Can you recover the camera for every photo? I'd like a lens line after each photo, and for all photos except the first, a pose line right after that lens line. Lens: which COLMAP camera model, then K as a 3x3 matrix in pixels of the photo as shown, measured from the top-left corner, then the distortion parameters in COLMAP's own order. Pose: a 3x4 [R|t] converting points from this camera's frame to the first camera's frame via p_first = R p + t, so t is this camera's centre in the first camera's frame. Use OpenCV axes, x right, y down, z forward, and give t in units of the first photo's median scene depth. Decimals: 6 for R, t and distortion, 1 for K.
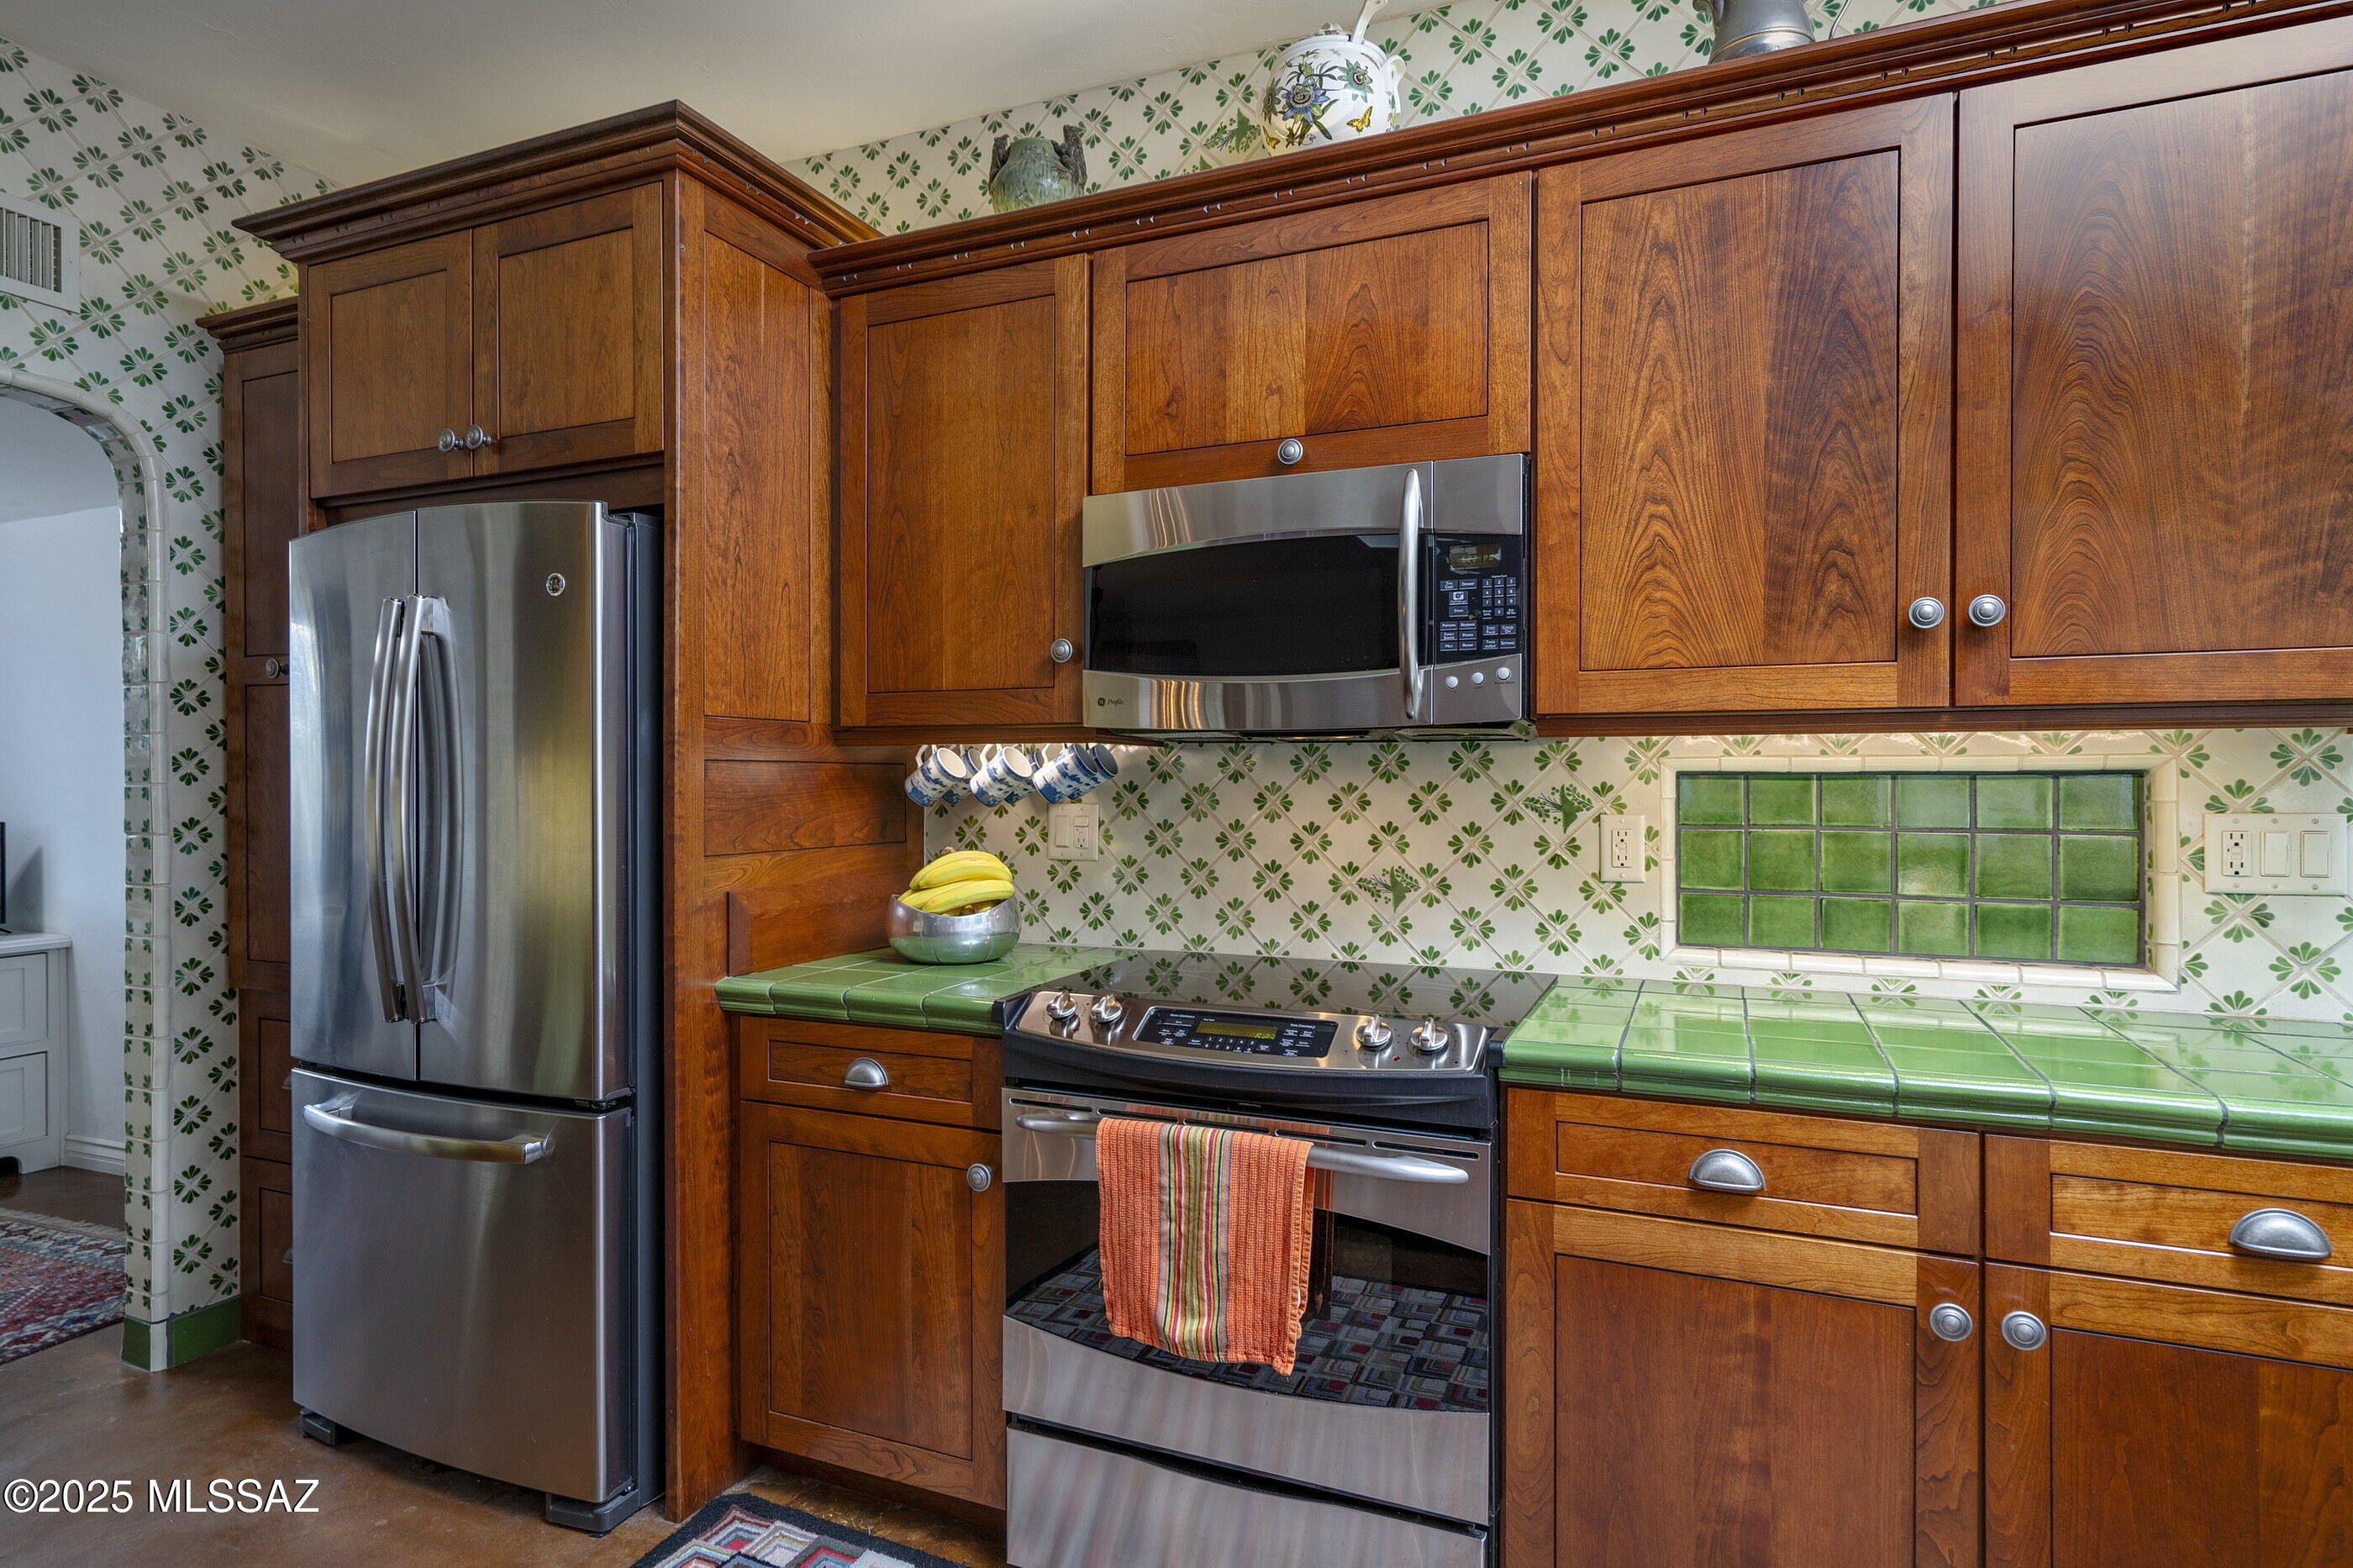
lens RADIAL K [[1321.1, 0, 917.5], [0, 1321.1, 788.4], [0, 0, 1]] dist [-0.002984, 0.003837]
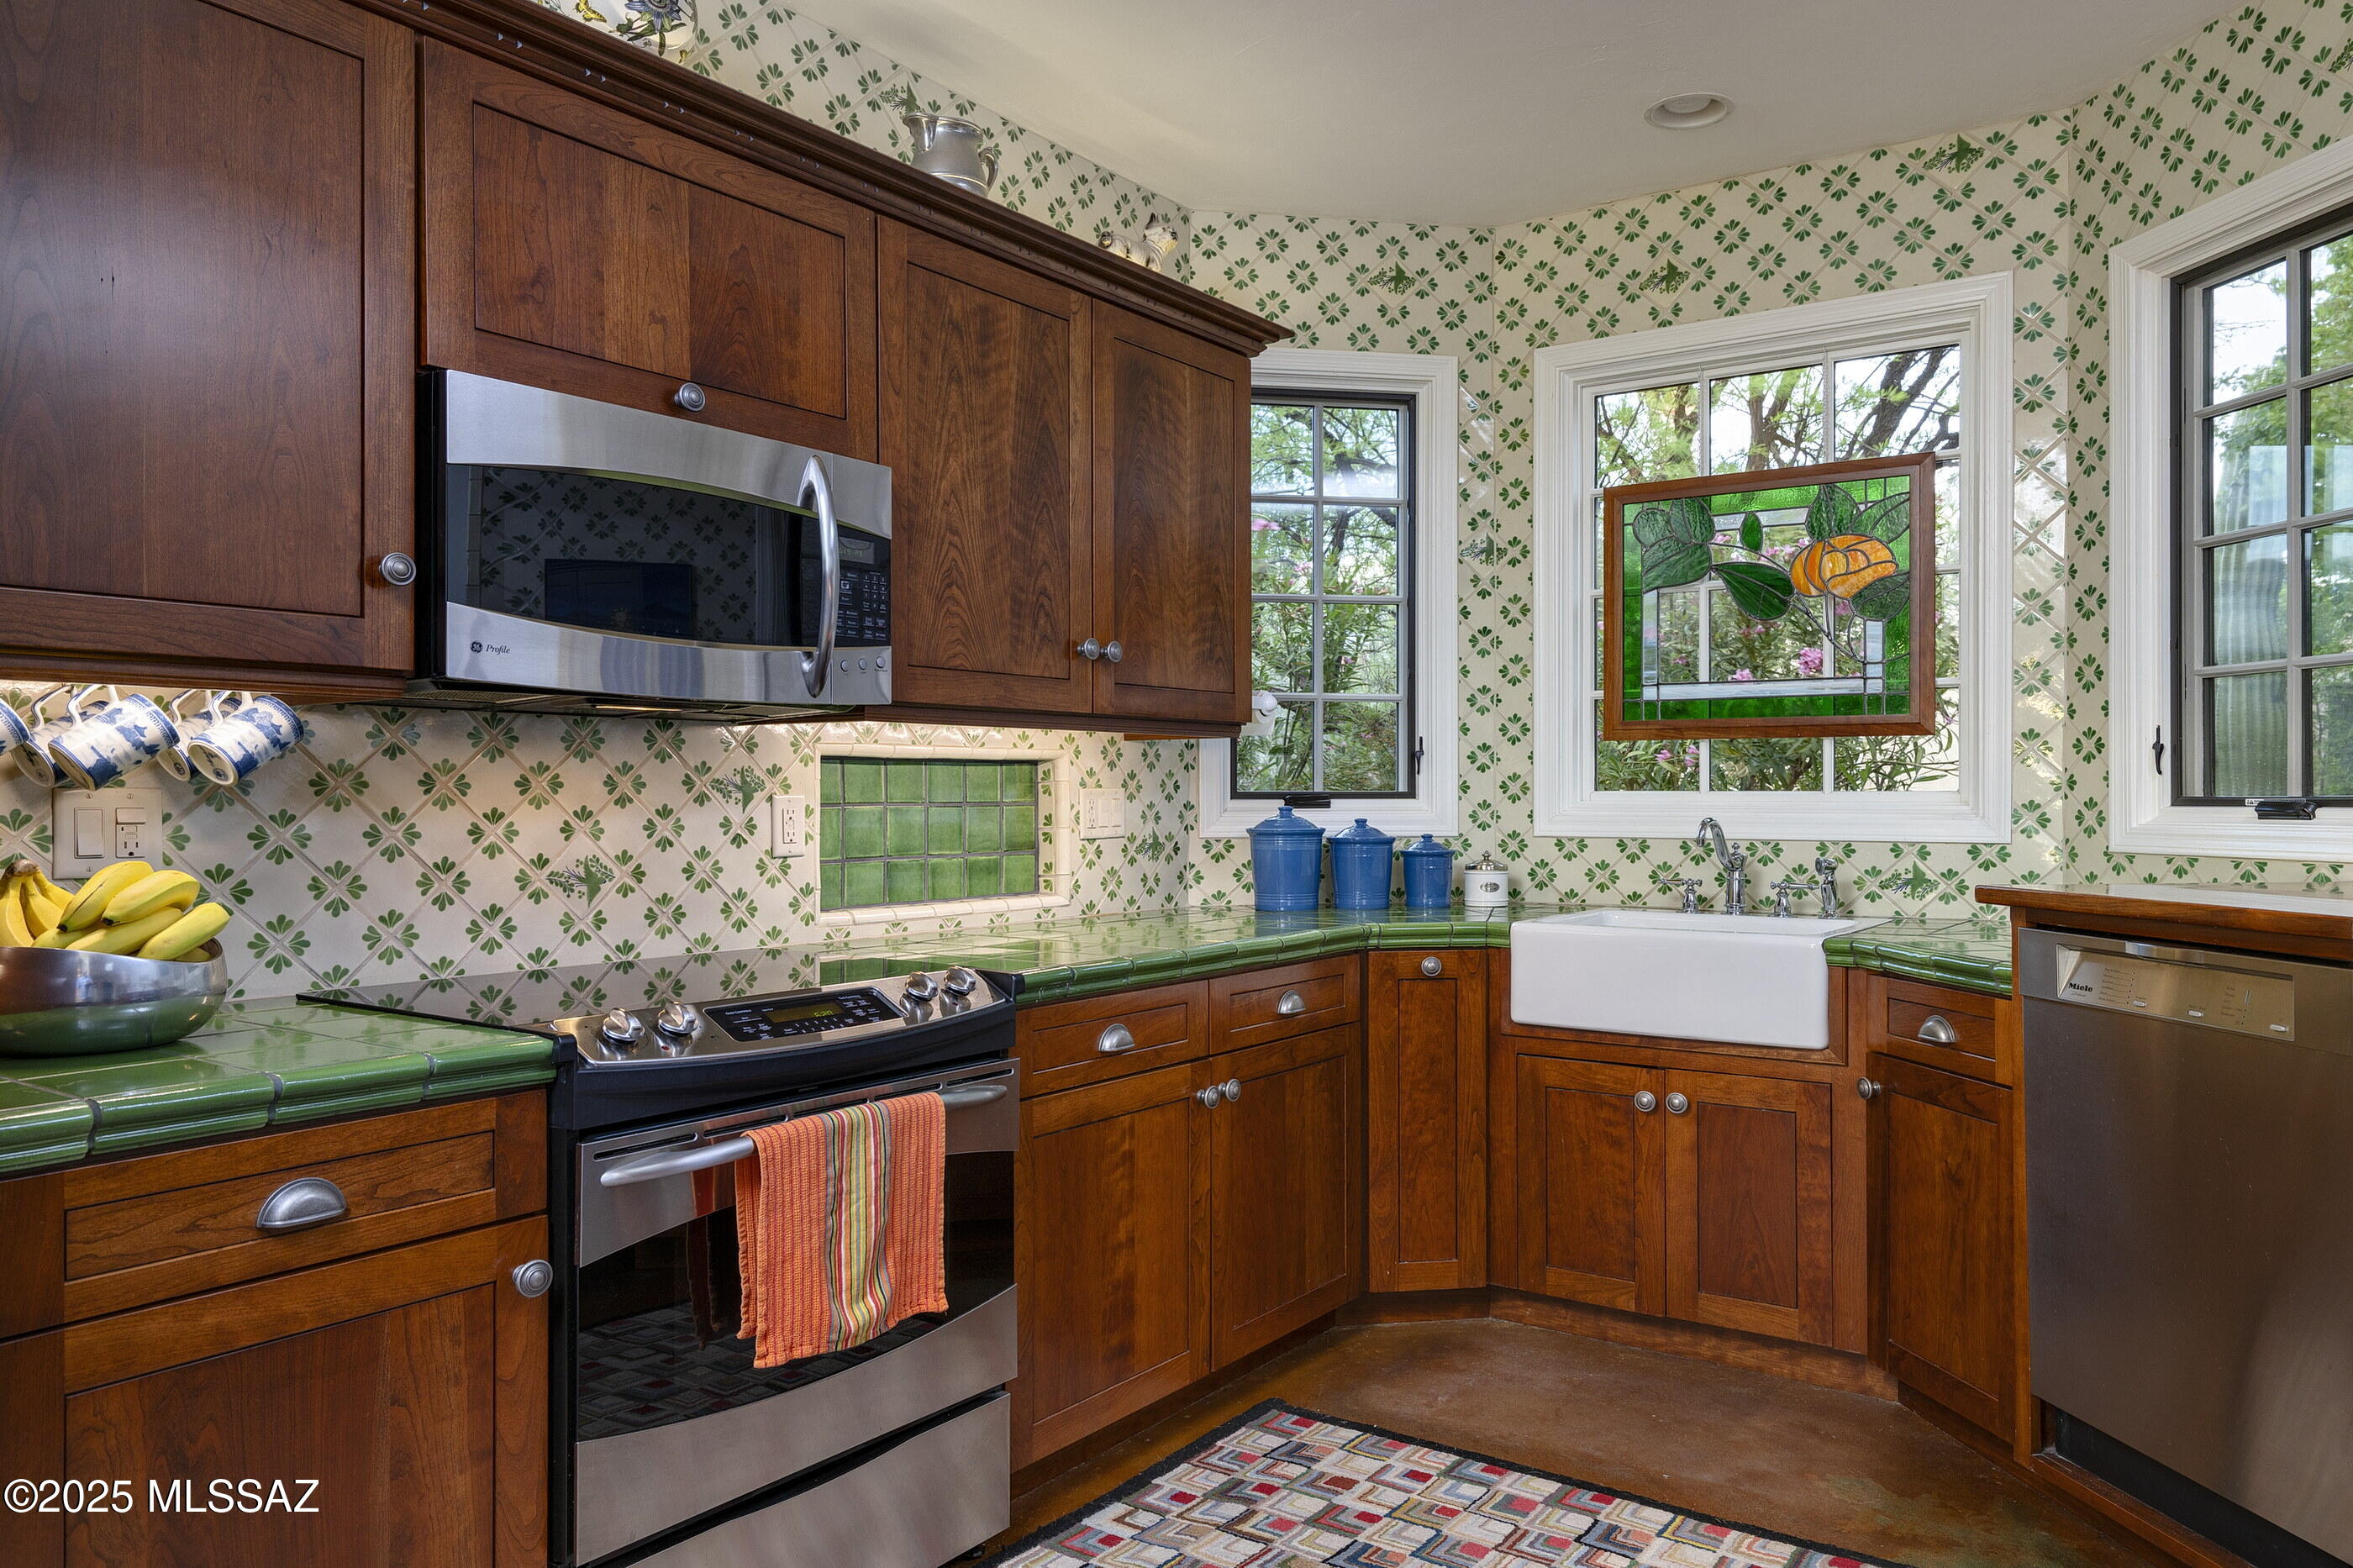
lens RADIAL K [[1580.8, 0, 1460.2], [0, 1580.8, 783.6], [0, 0, 1]] dist [0.015878, 0.002250]
pose [[0.056518, 0.003698, 0.998395, -0.736785], [0.006337, 0.999972, -0.004062, 0.019921], [-0.998381, 0.006557, 0.056493, 0.380689]]
